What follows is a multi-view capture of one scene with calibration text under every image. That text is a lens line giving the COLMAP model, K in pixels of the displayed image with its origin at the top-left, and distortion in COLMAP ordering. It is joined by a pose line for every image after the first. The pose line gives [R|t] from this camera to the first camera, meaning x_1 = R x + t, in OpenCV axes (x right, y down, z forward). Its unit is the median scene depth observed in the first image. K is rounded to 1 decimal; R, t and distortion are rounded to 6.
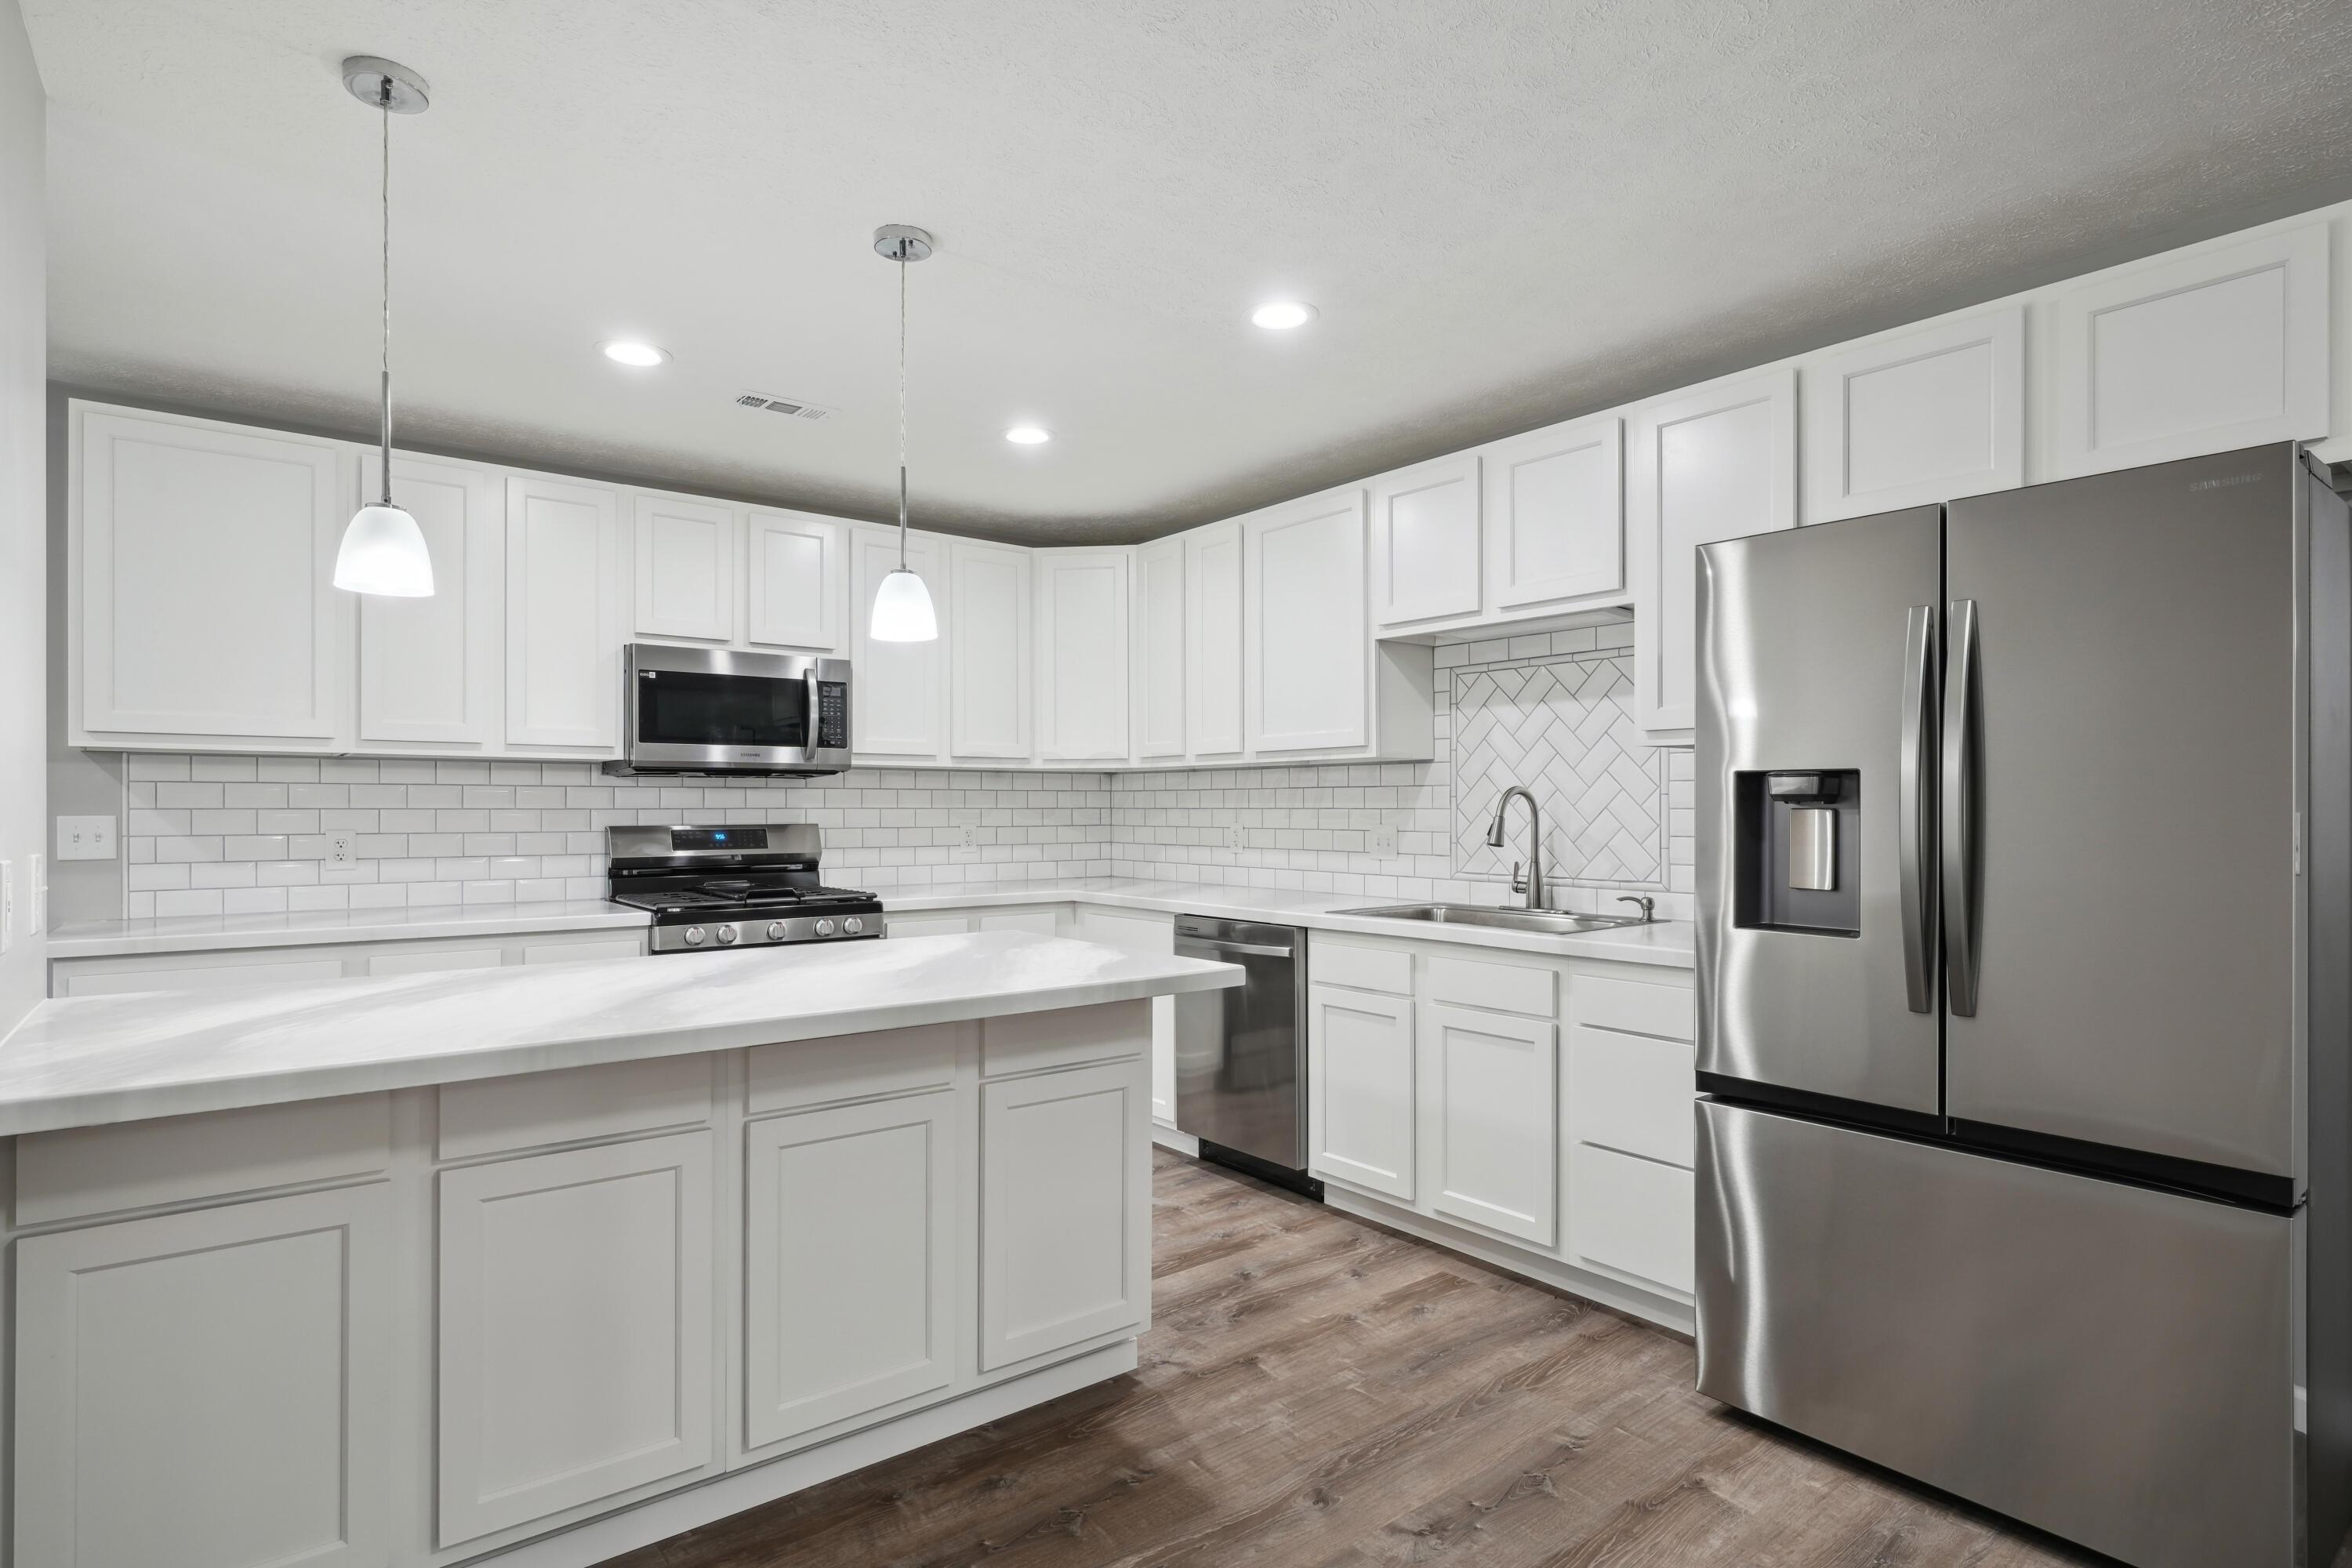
lens RADIAL K [[1207.6, 0, 1173.0], [0, 1207.6, 799.3], [0, 0, 1]] dist [-0.004169, -0.000680]
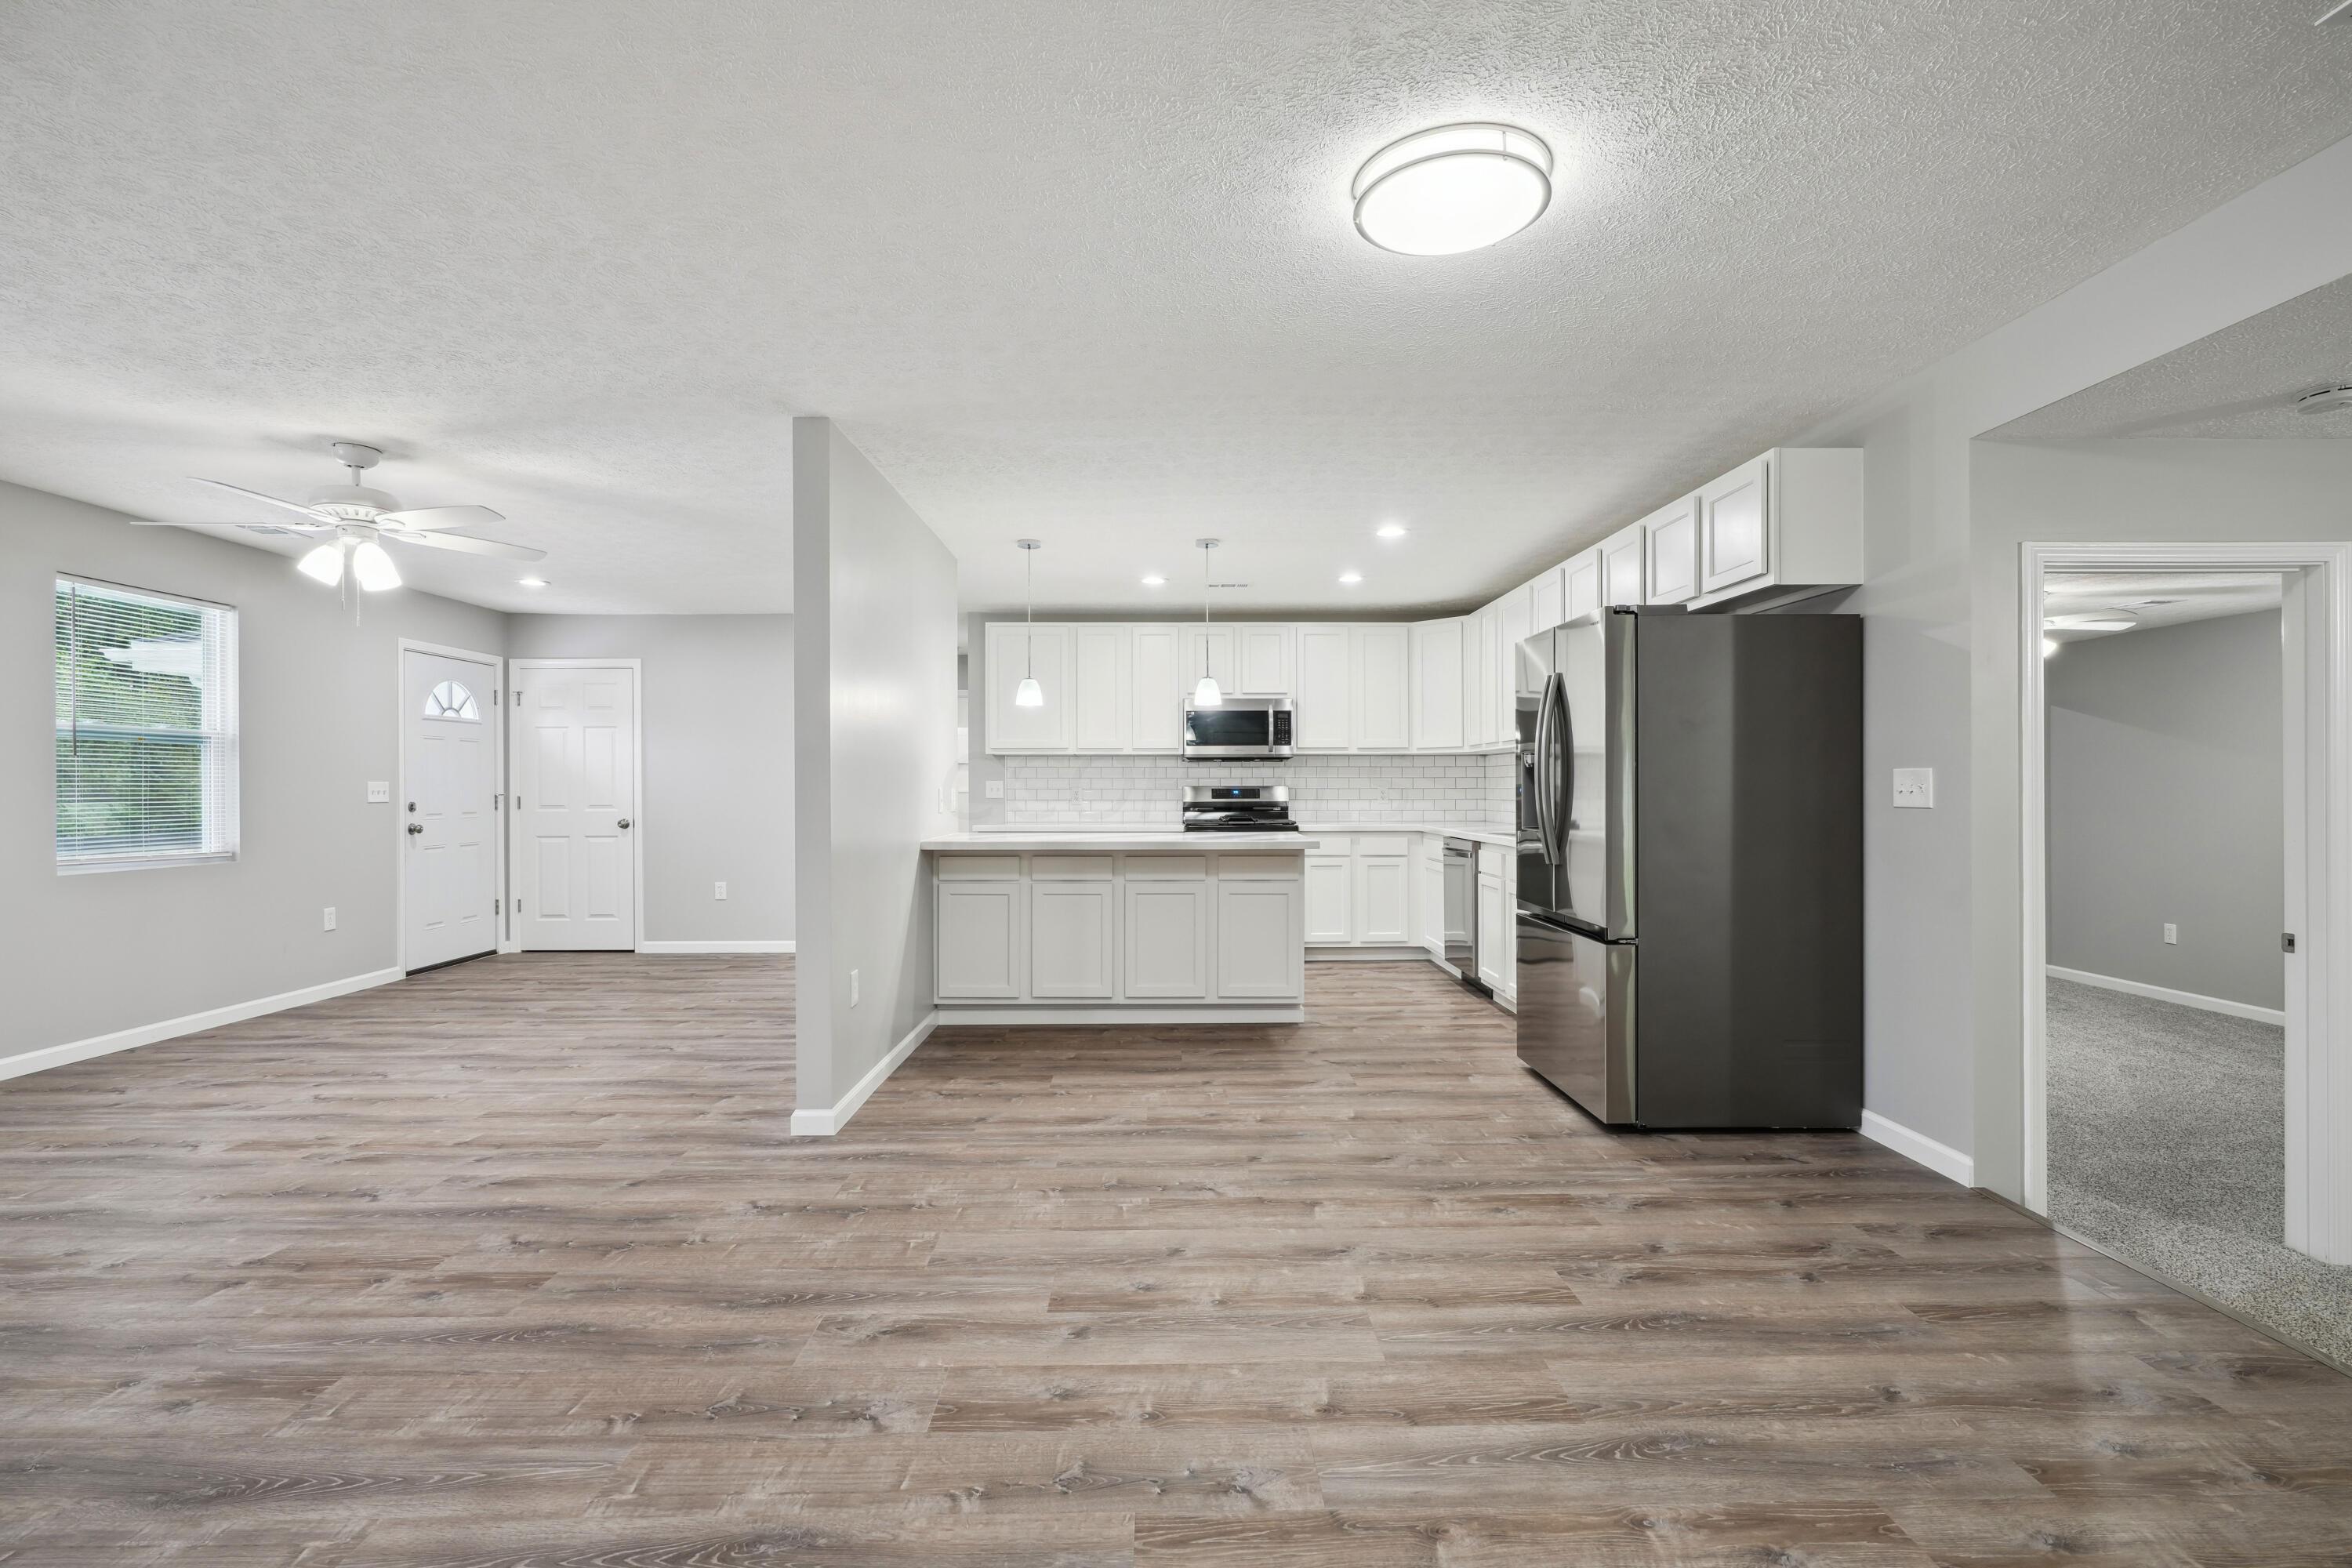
lens RADIAL K [[1074.6, 0, 1175.1], [0, 1074.6, 792.7], [0, 0, 1]] dist [-0.002058, -0.000127]
pose [[0.791594, 0.005098, -0.611026, 0.652195], [0.005694, 0.999860, 0.015719, 0.004234], [0.611021, -0.015922, 0.791454, -0.469167]]
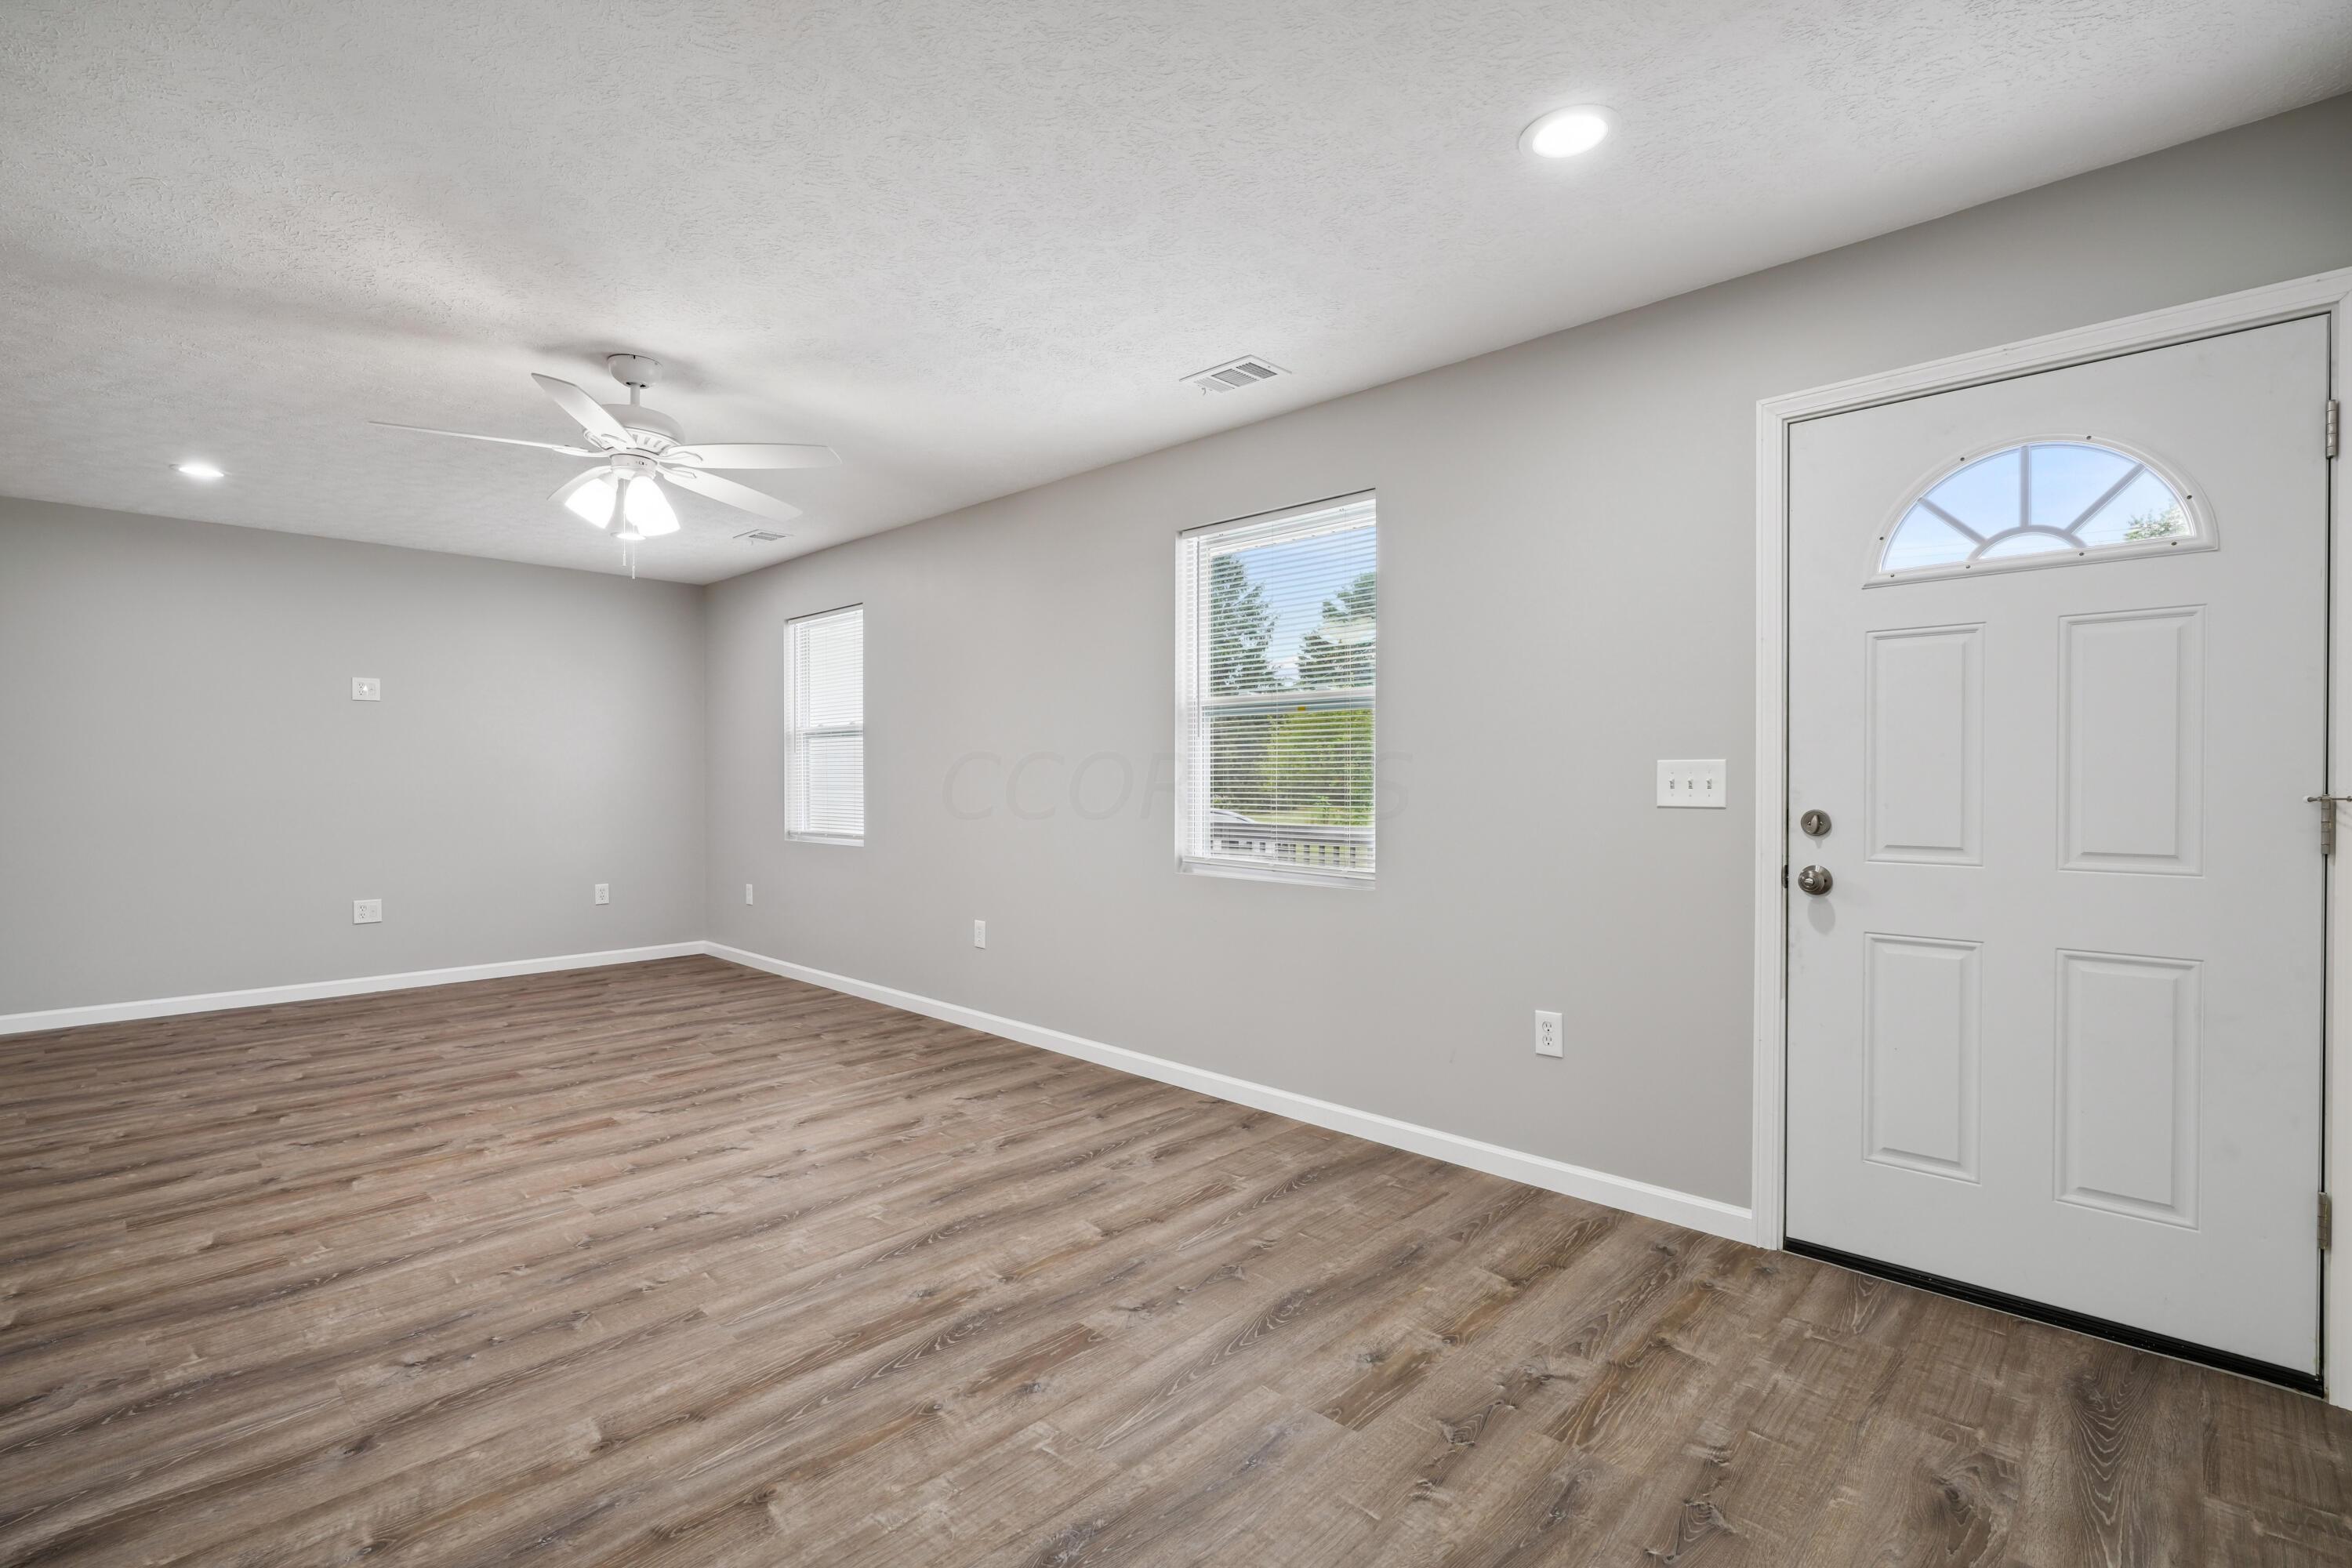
lens RADIAL K [[1074.6, 0, 1175.1], [0, 1074.6, 792.7], [0, 0, 1]] dist [-0.002058, -0.000127]
pose [[-0.991565, 0.006287, -0.129460, -0.792413], [0.005783, 0.999974, 0.004266, 0.021877], [0.129483, 0.003481, -0.991576, 0.673373]]
